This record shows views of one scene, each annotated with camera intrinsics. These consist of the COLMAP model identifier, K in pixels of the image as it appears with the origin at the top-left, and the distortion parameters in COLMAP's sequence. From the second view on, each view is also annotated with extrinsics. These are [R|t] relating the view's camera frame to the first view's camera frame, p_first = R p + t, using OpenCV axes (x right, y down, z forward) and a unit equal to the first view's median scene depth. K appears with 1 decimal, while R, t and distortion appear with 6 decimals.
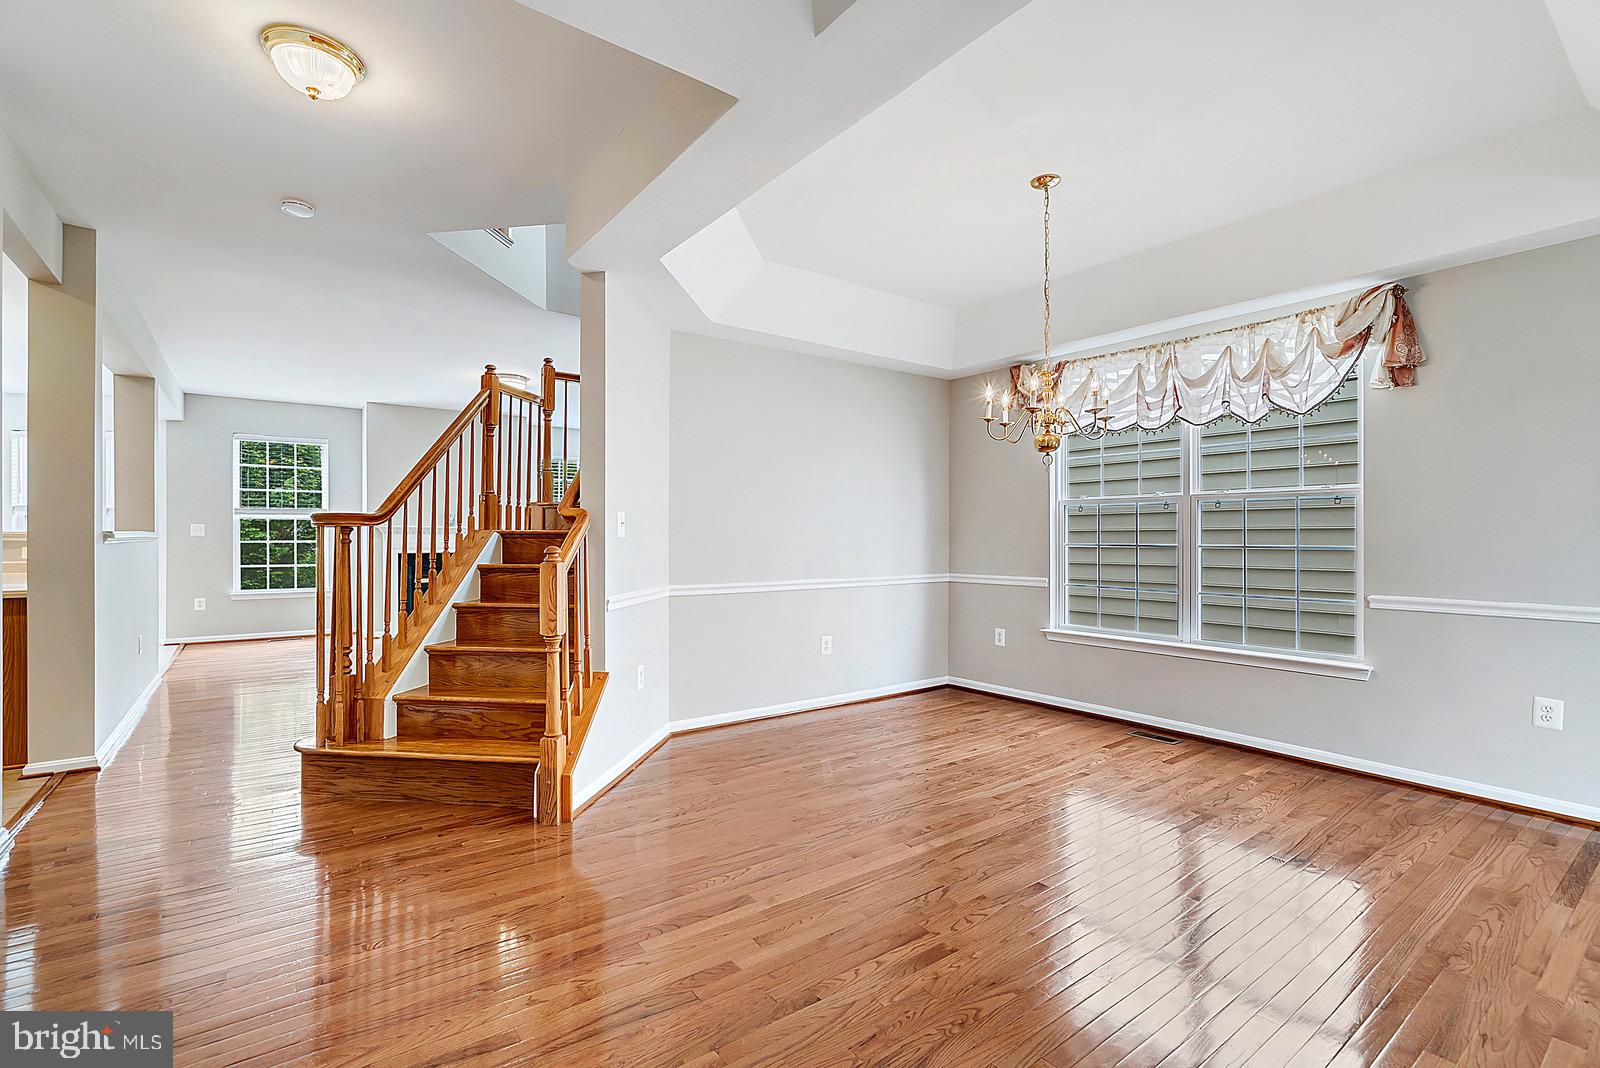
lens RADIAL K [[726.4, 0, 817.7], [0, 726.4, 537.1], [0, 0, 1]] dist [0.002481, 0.000057]
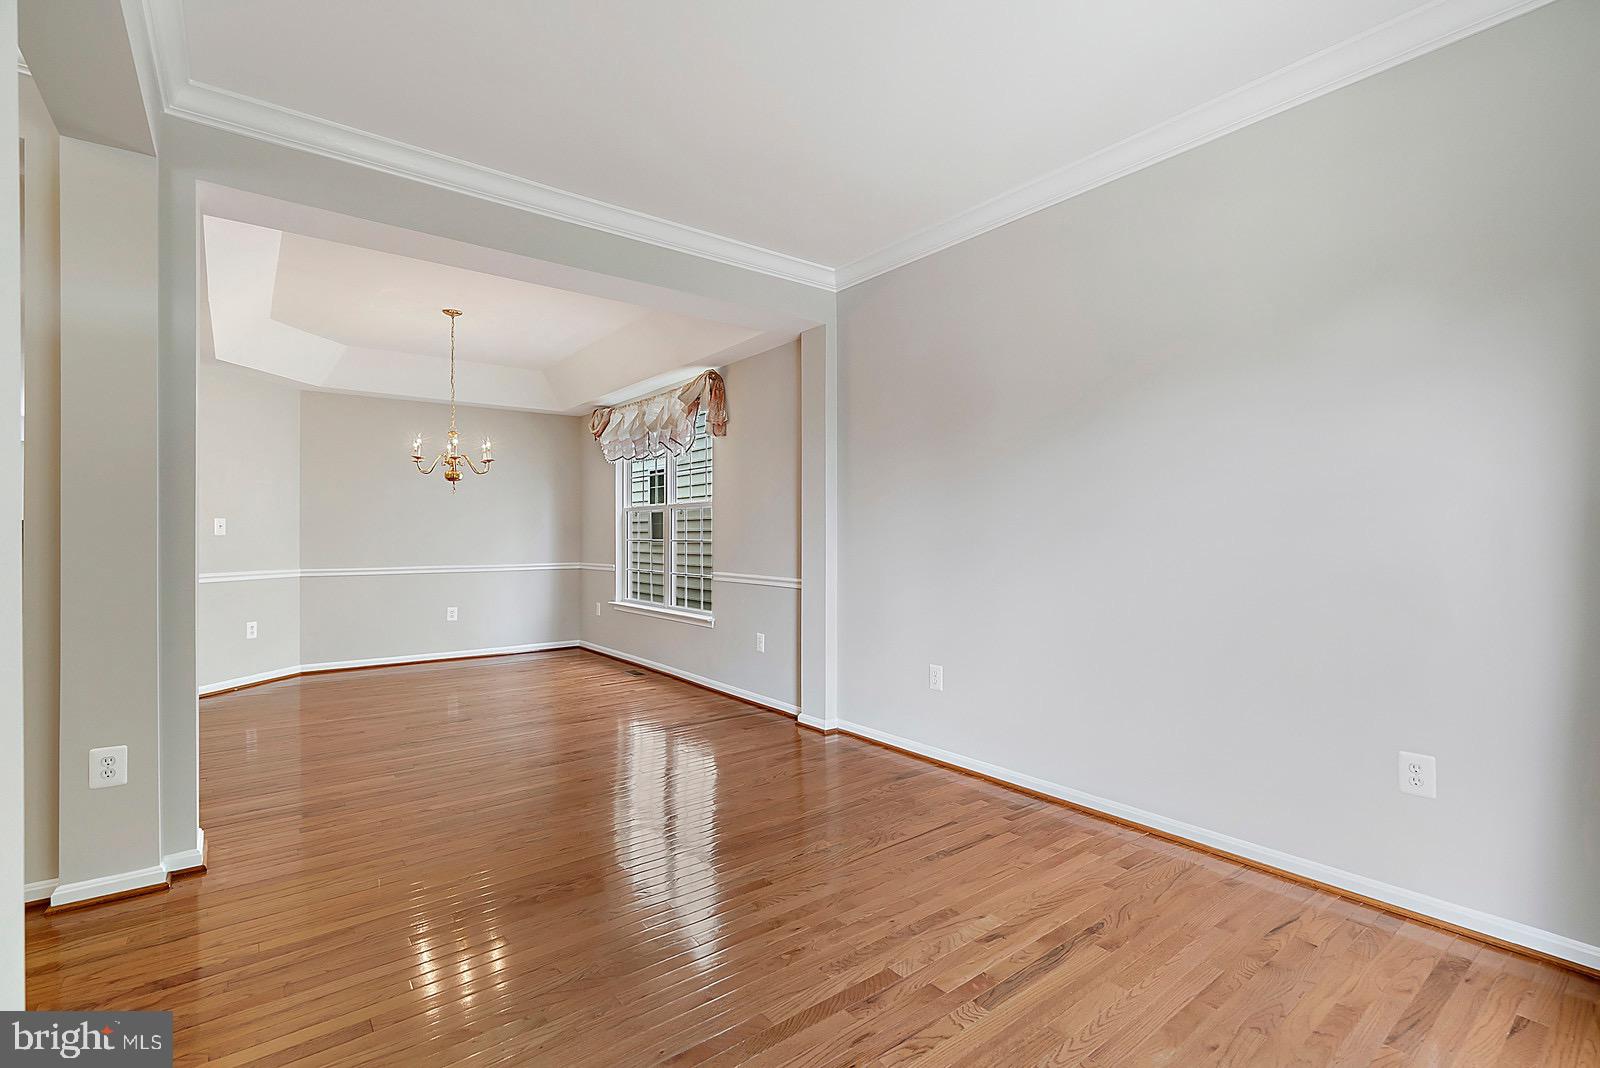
lens RADIAL K [[727.4, 0, 803.9], [0, 727.4, 540.7], [0, 0, 1]] dist [-0.003649, 0.000107]
pose [[0.999984, -0.001954, 0.005317, 0.864826], [0.001922, 0.999980, 0.006037, 0.004886], [-0.005328, -0.006026, 0.999968, -0.483631]]
